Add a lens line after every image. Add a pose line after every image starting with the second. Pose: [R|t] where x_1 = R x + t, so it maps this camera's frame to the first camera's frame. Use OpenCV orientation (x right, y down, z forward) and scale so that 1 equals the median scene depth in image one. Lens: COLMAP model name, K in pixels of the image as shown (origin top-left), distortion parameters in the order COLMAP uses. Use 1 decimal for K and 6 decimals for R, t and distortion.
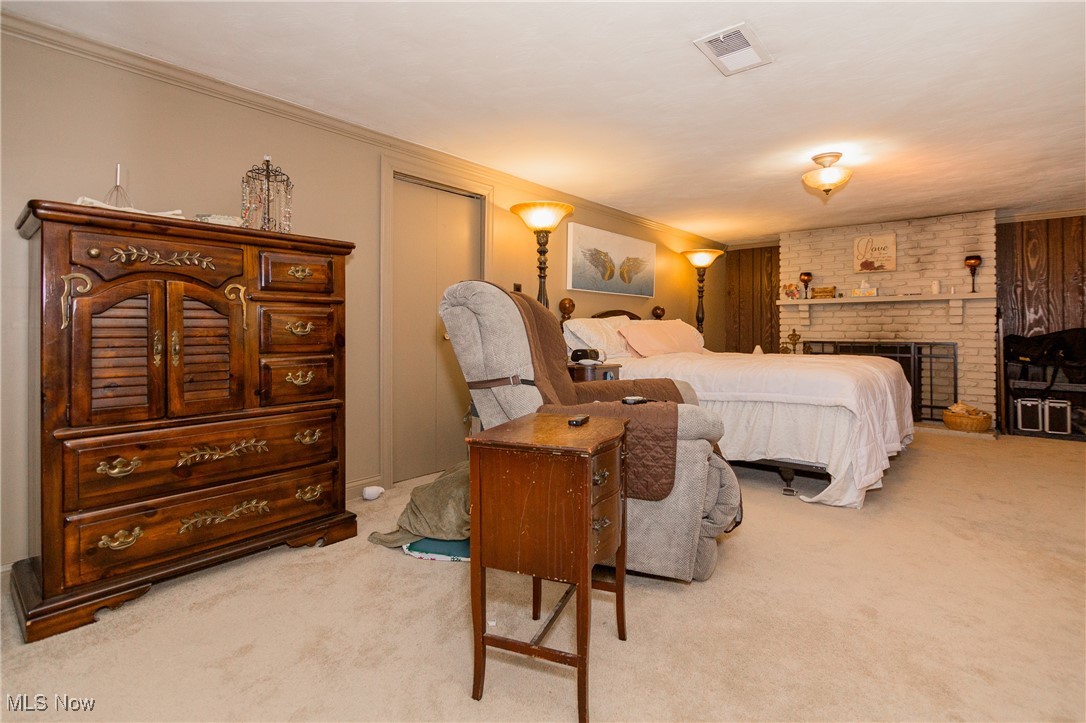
lens RADIAL K [[511.0, 0, 516.1], [0, 511.0, 324.7], [0, 0, 1]] dist [-0.023188, 0.001366]
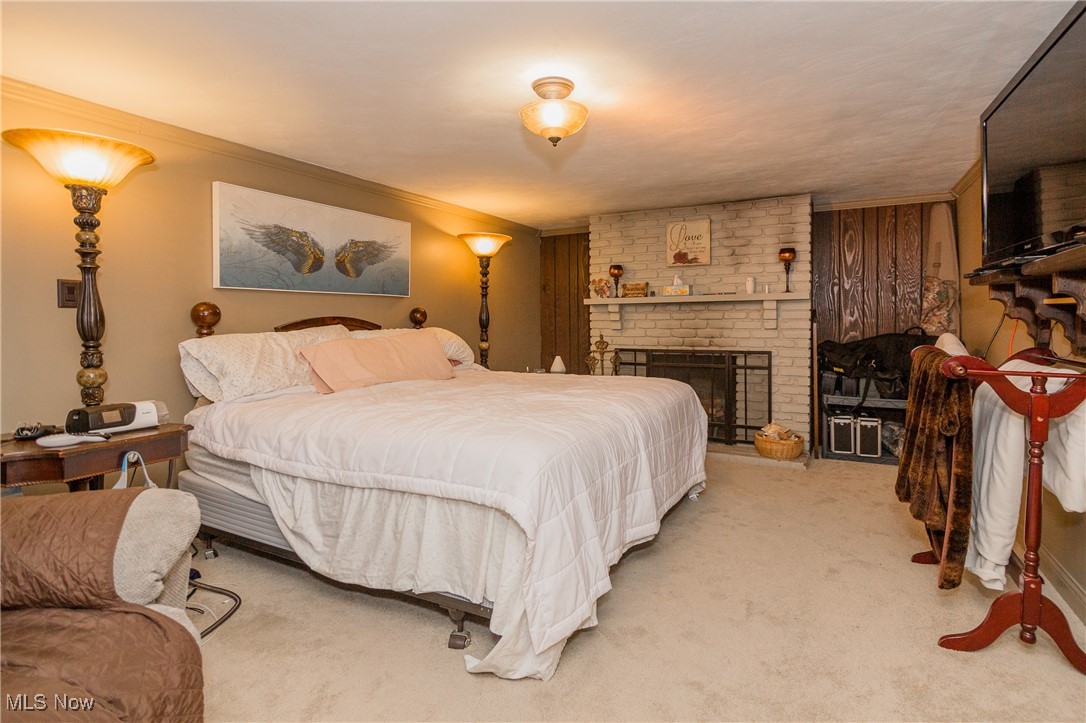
lens RADIAL K [[511.0, 0, 558.9], [0, 511.0, 325.5], [0, 0, 1]] dist [-0.023188, 0.001366]
pose [[0.970026, -0.012705, 0.242667, 0.329585], [0.006245, 0.999606, 0.027370, -0.033436], [-0.242919, -0.025034, 0.969723, 0.262689]]
